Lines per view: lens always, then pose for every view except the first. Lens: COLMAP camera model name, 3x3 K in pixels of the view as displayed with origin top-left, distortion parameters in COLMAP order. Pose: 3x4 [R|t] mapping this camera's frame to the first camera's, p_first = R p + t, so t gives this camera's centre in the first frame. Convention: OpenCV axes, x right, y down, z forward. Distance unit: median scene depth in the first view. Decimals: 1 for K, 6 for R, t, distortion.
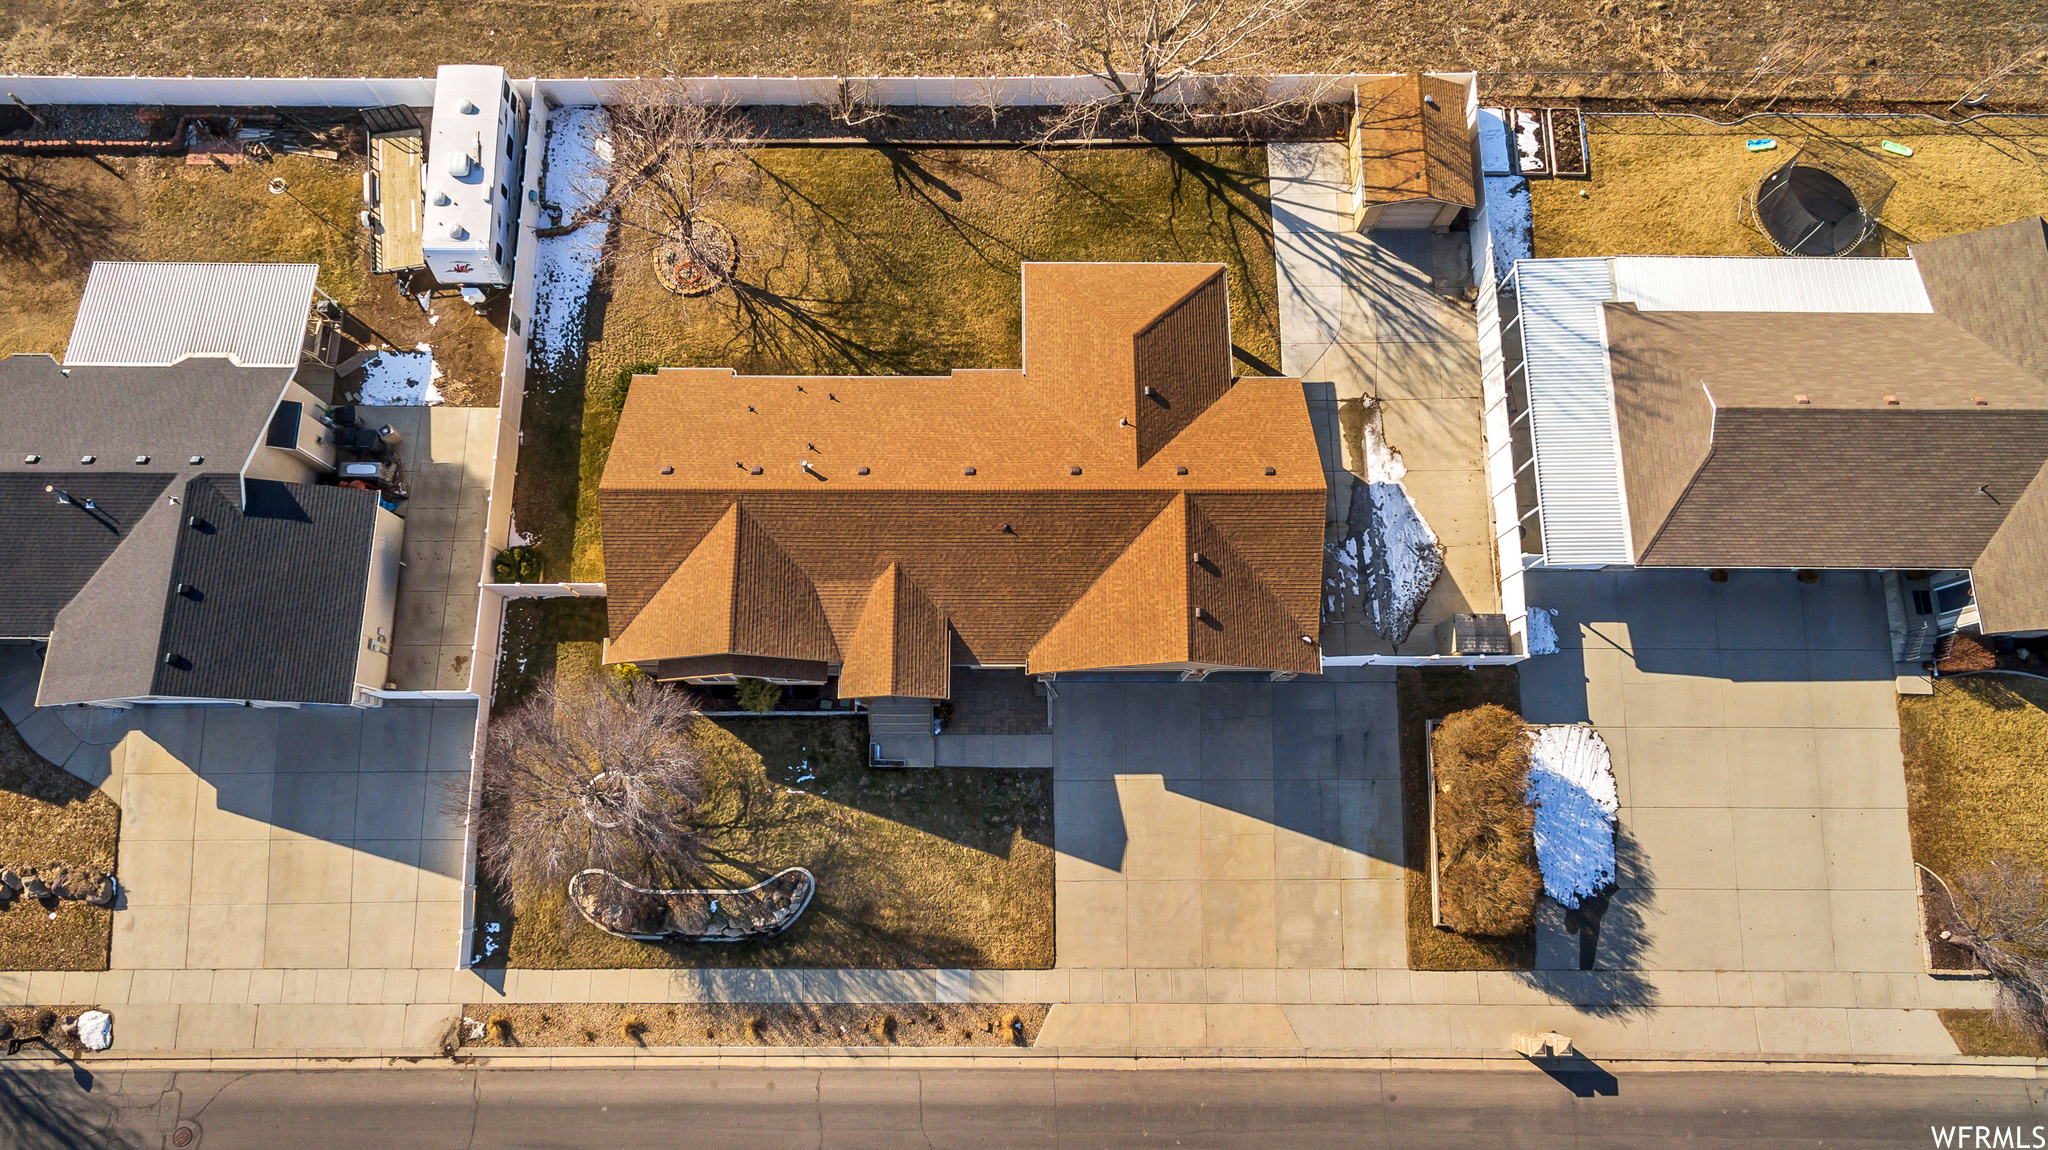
lens RADIAL K [[1179.8, 0, 1012.6], [0, 1179.8, 579.4], [0, 0, 1]] dist [0.007337, 0.001794]
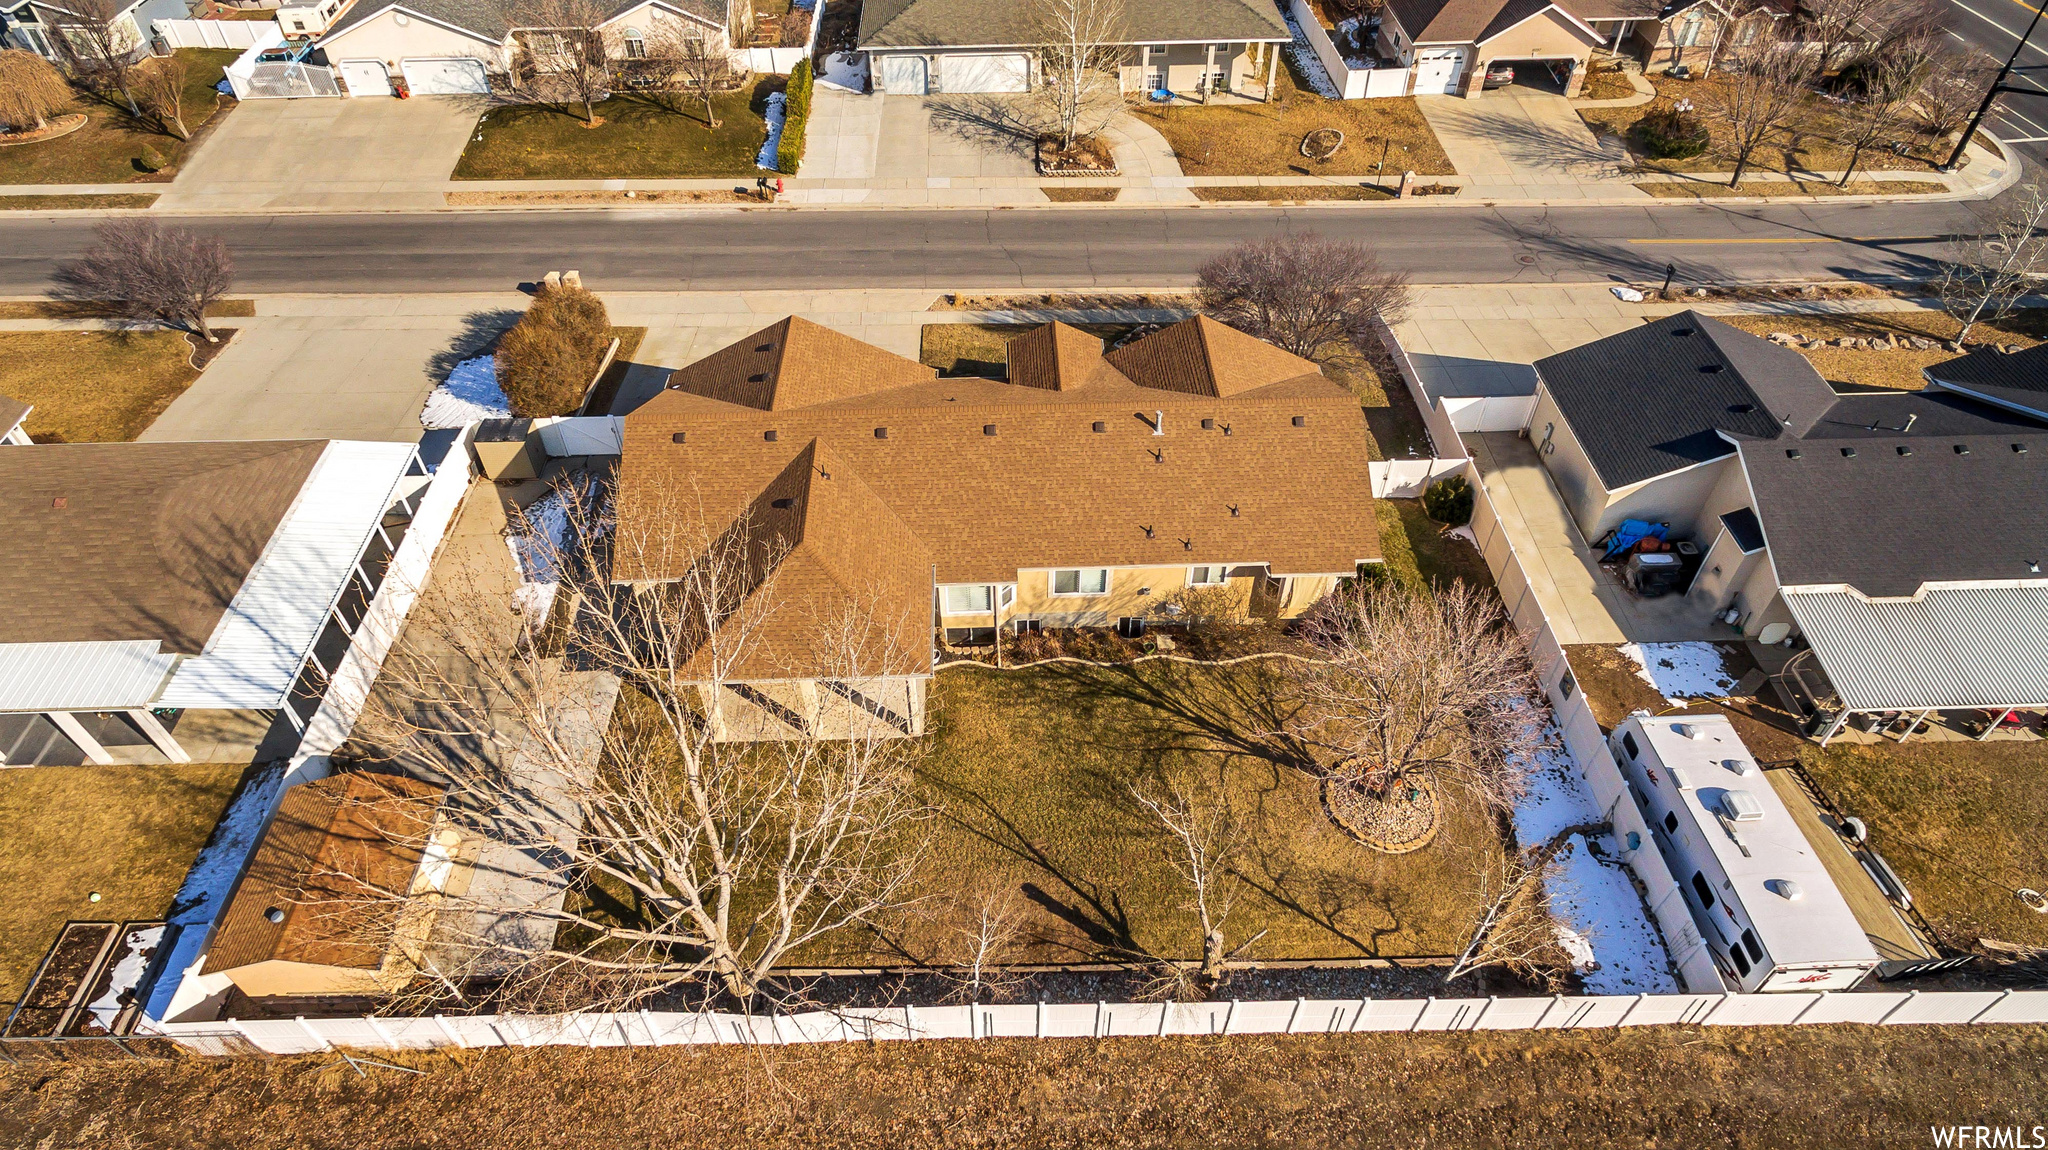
lens RADIAL K [[1177.0, 0, 1012.3], [0, 1177.0, 582.4], [0, 0, 1]] dist [0.007616, 0.002180]
pose [[-0.999603, 0.017922, -0.021737, -0.028992], [-0.027908, -0.524474, 0.850969, -0.910362], [0.003850, 0.851238, 0.524766, 0.554195]]
